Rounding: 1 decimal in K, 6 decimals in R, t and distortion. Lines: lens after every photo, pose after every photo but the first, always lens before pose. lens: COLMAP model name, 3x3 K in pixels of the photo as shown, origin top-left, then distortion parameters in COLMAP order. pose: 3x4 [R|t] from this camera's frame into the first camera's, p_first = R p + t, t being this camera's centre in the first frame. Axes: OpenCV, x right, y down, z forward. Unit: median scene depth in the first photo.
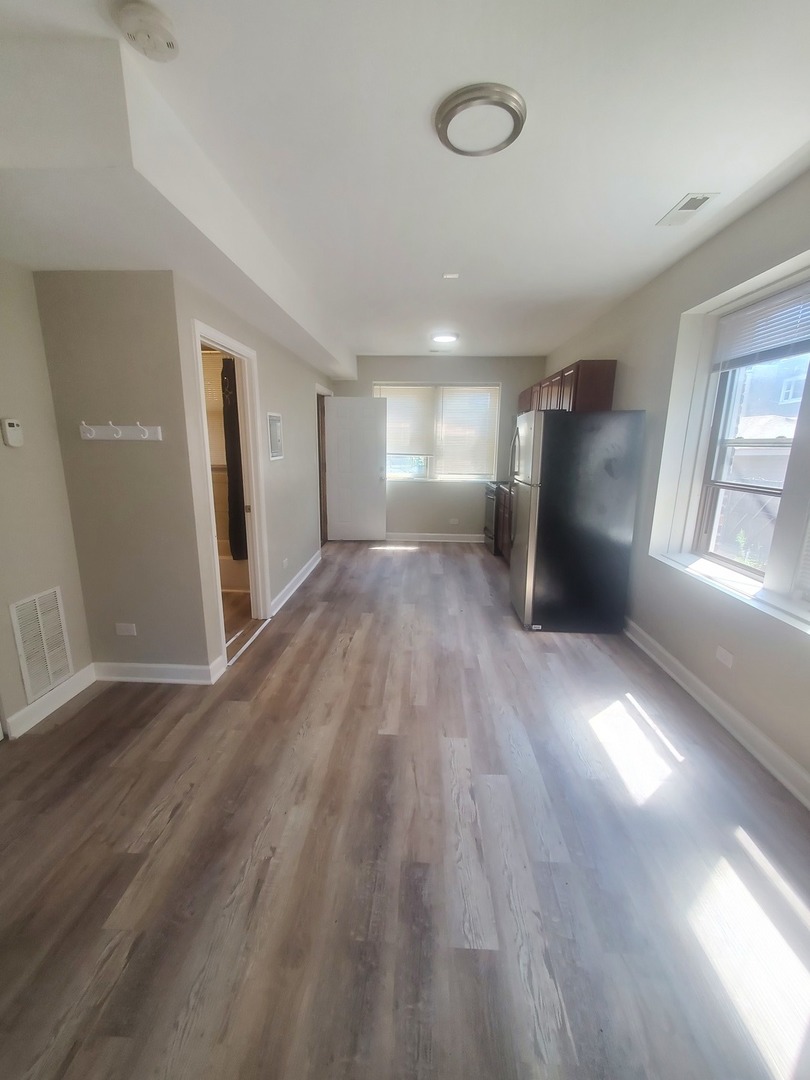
lens RADIAL K [[431.6, 0, 405.0], [0, 431.6, 540.0], [0, 0, 1]] dist [-0.000230, -0.000256]
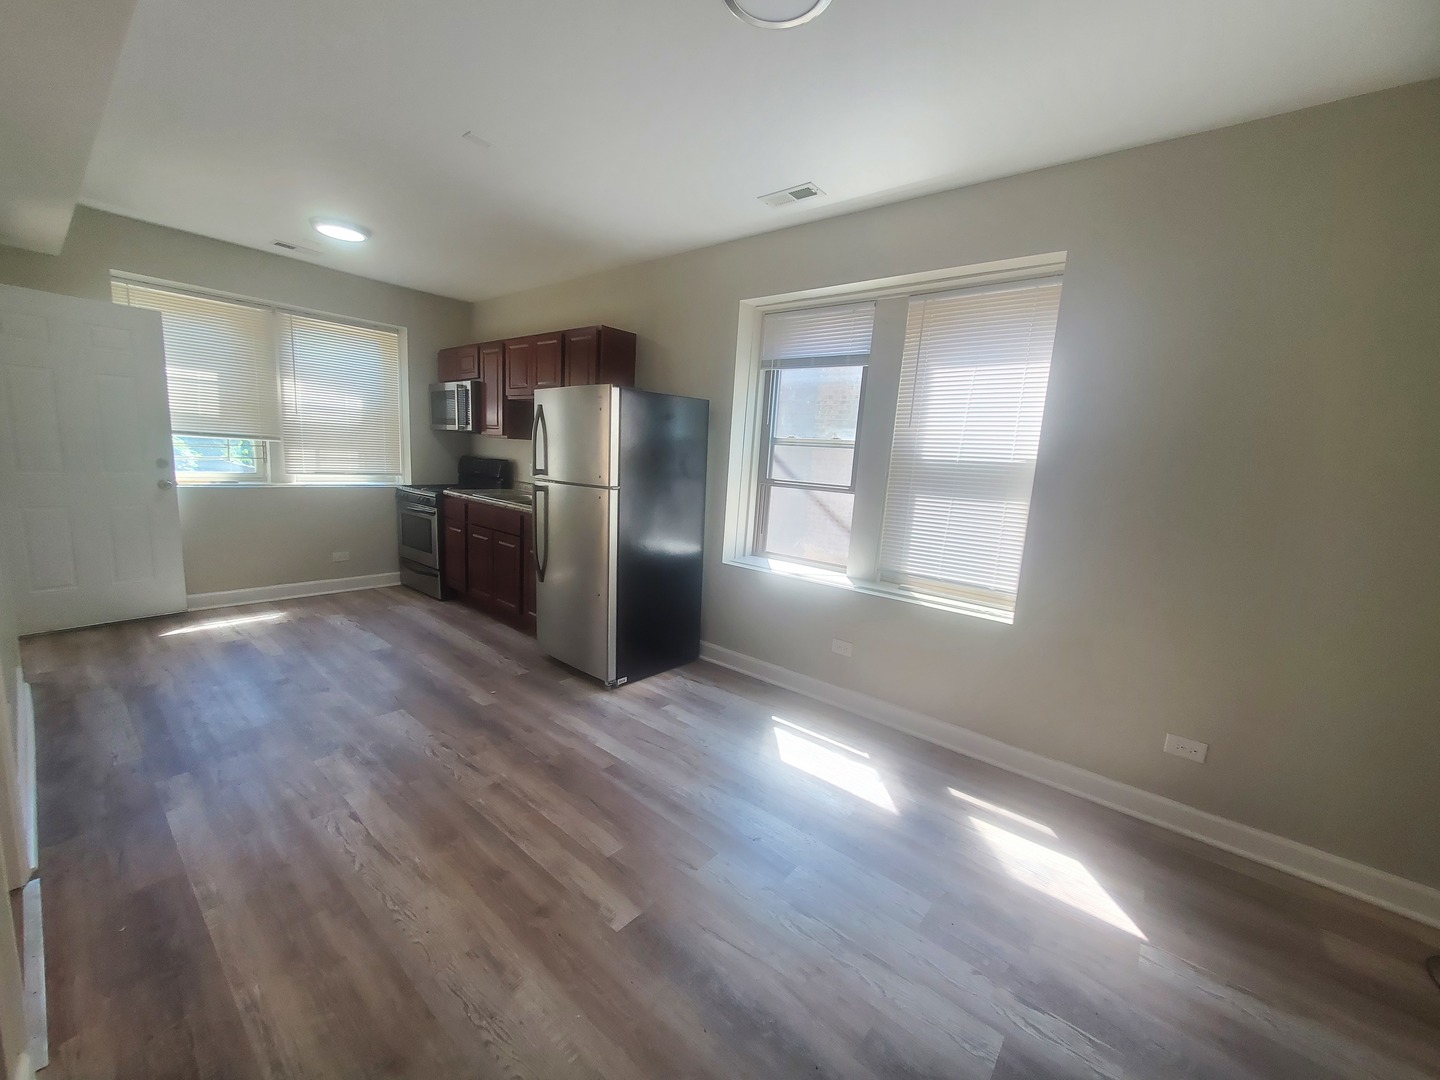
lens RADIAL K [[565.7, 0, 721.1], [0, 565.7, 551.8], [0, 0, 1]] dist [0.002245, -0.000109]
pose [[0.596999, -0.111375, 0.794473, -0.390259], [0.123372, 0.991282, 0.046258, -0.045502], [-0.792699, 0.070400, 0.605535, 0.310826]]
